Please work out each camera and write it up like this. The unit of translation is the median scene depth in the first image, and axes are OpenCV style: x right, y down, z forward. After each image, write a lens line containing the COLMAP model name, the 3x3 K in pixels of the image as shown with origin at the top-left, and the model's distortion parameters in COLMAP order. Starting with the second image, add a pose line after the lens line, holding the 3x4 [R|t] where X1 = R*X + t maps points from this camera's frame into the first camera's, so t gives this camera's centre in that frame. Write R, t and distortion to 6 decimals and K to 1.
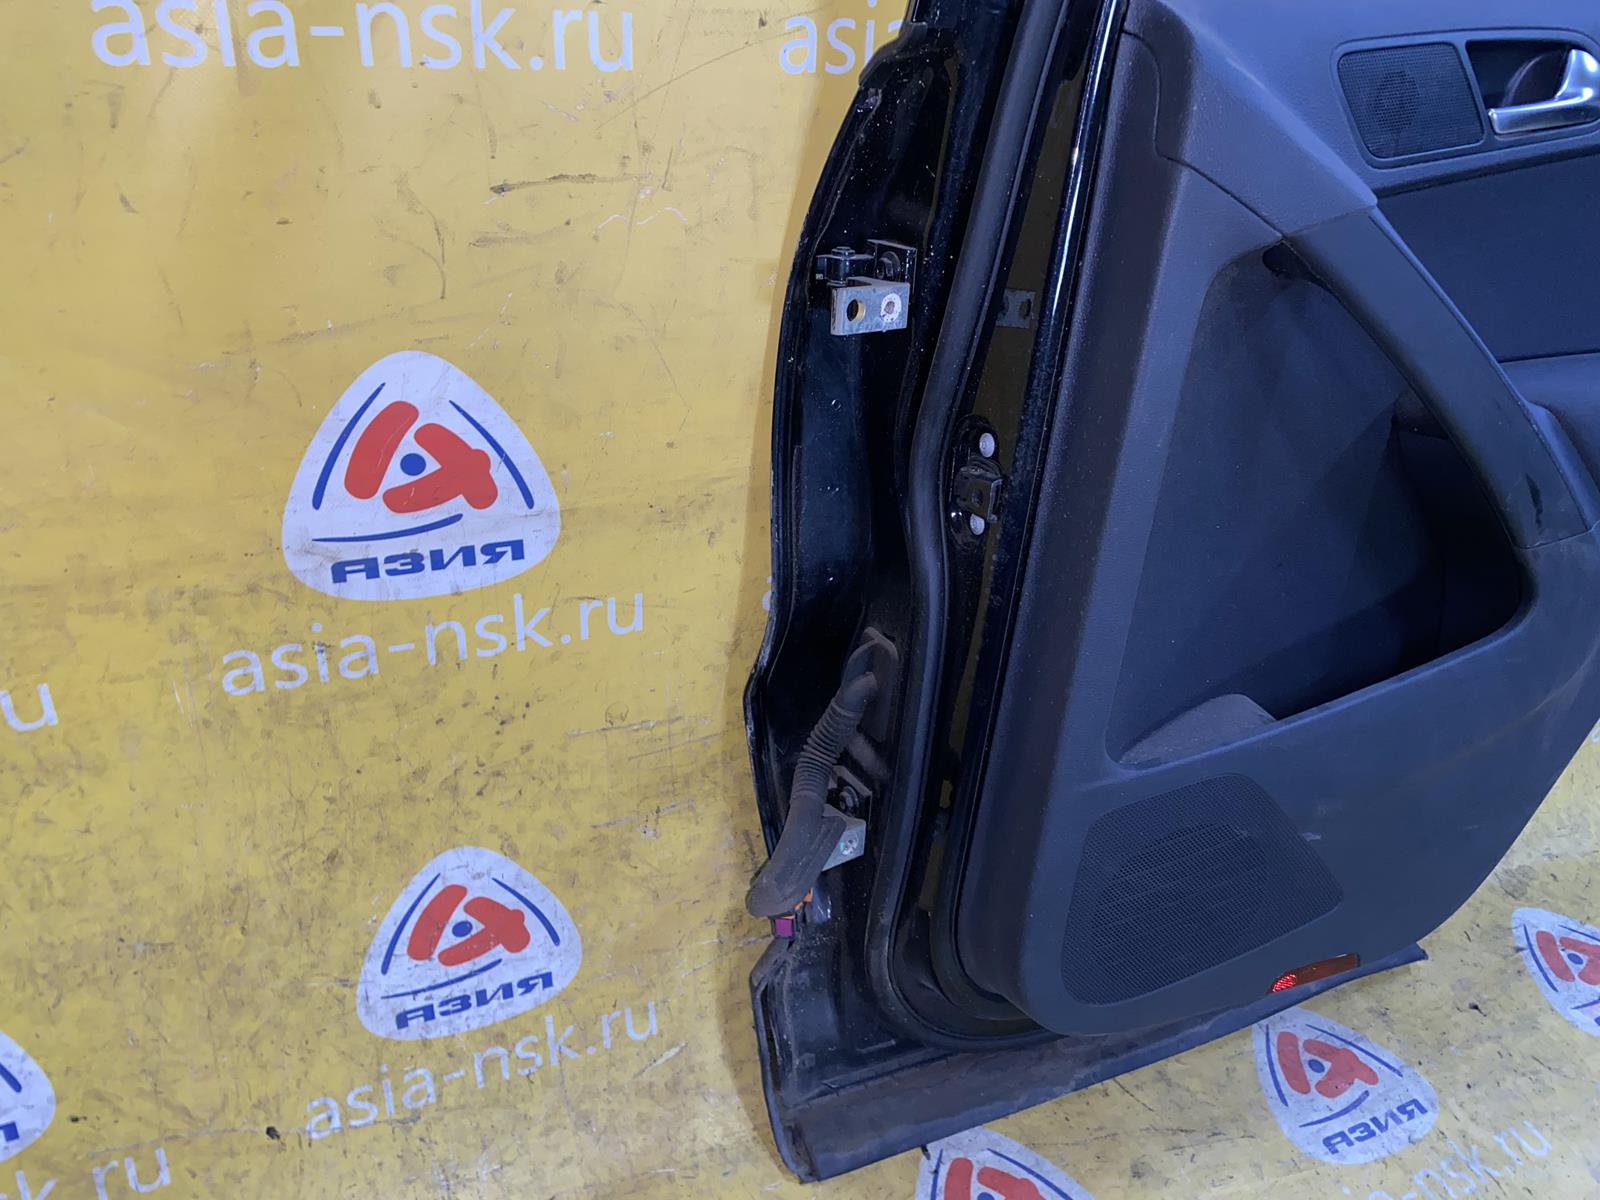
lens RADIAL K [[1202.4, 0, 803.2], [0, 1202.4, 573.6], [0, 0, 1]] dist [0.000069, 0.001666]
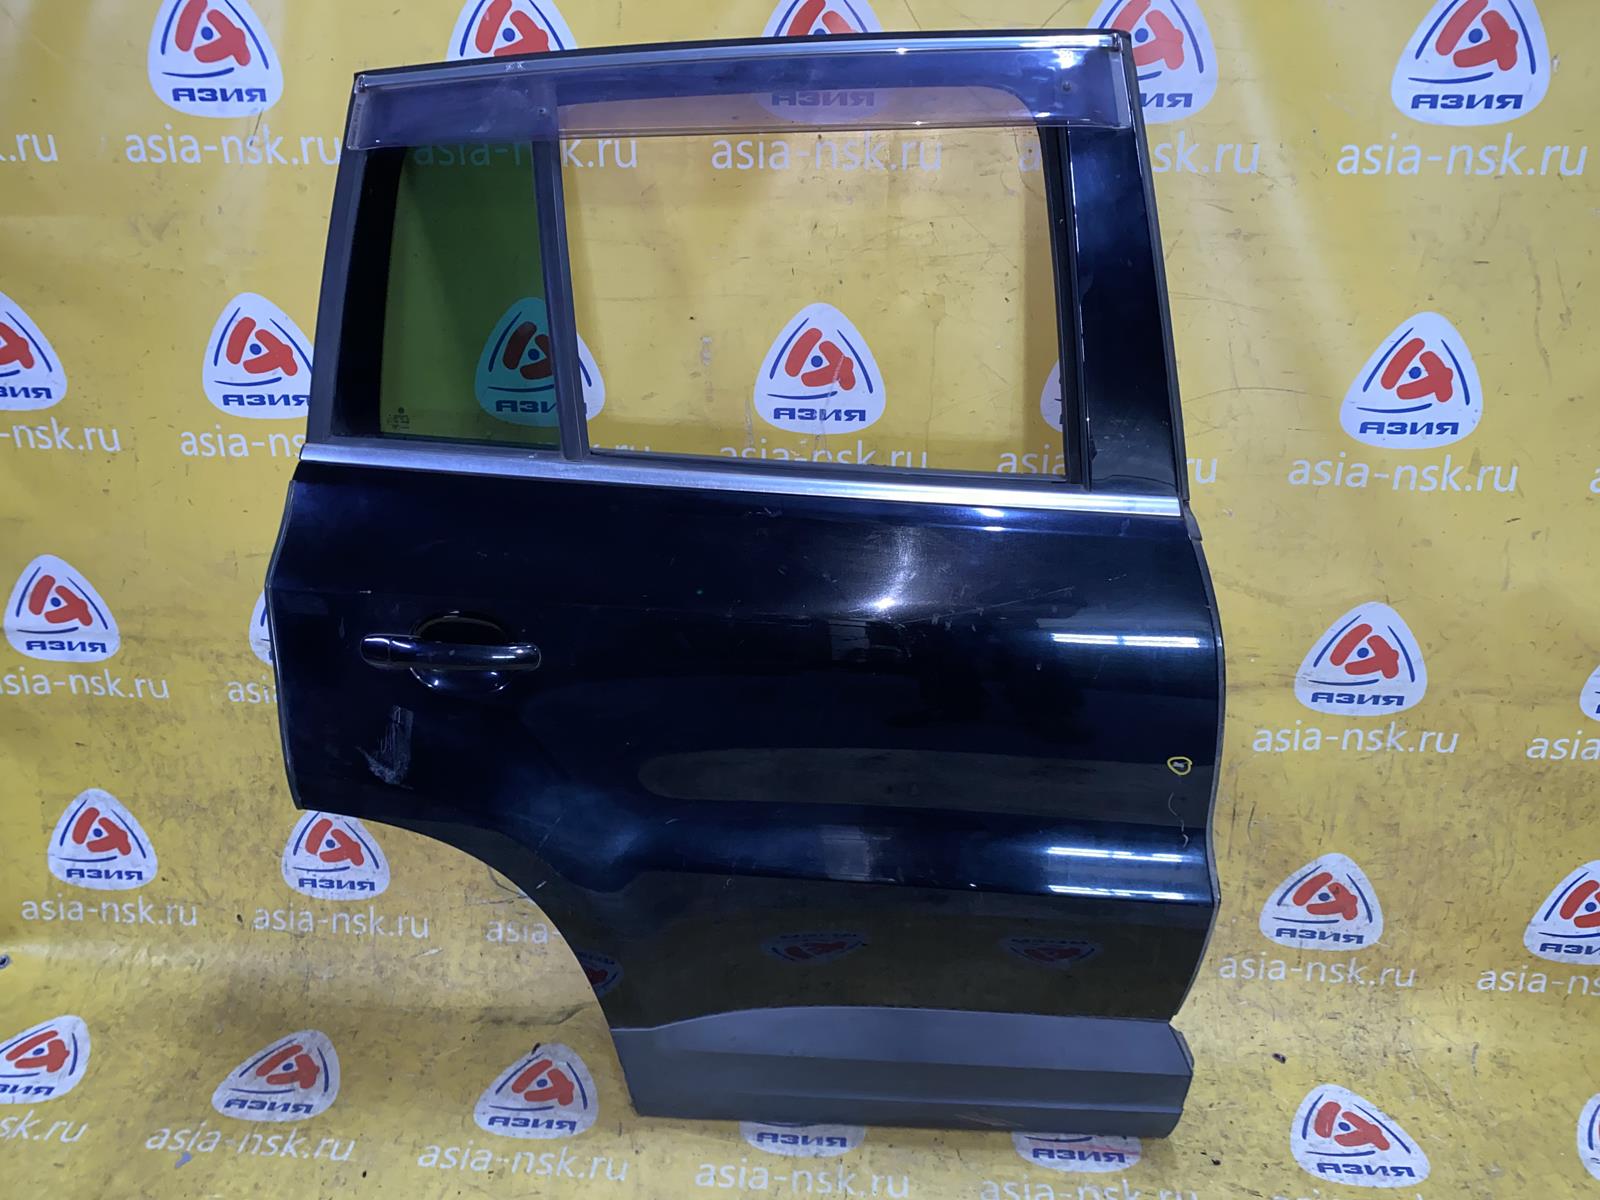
lens RADIAL K [[1203.4, 0, 799.8], [0, 1203.4, 607.9], [0, 0, 1]] dist [0.009376, -0.000800]
pose [[0.880851, 0.130897, -0.454937, 1.374804], [-0.185522, 0.979590, -0.077356, -0.087547], [0.435527, 0.152540, 0.887157, -0.550017]]
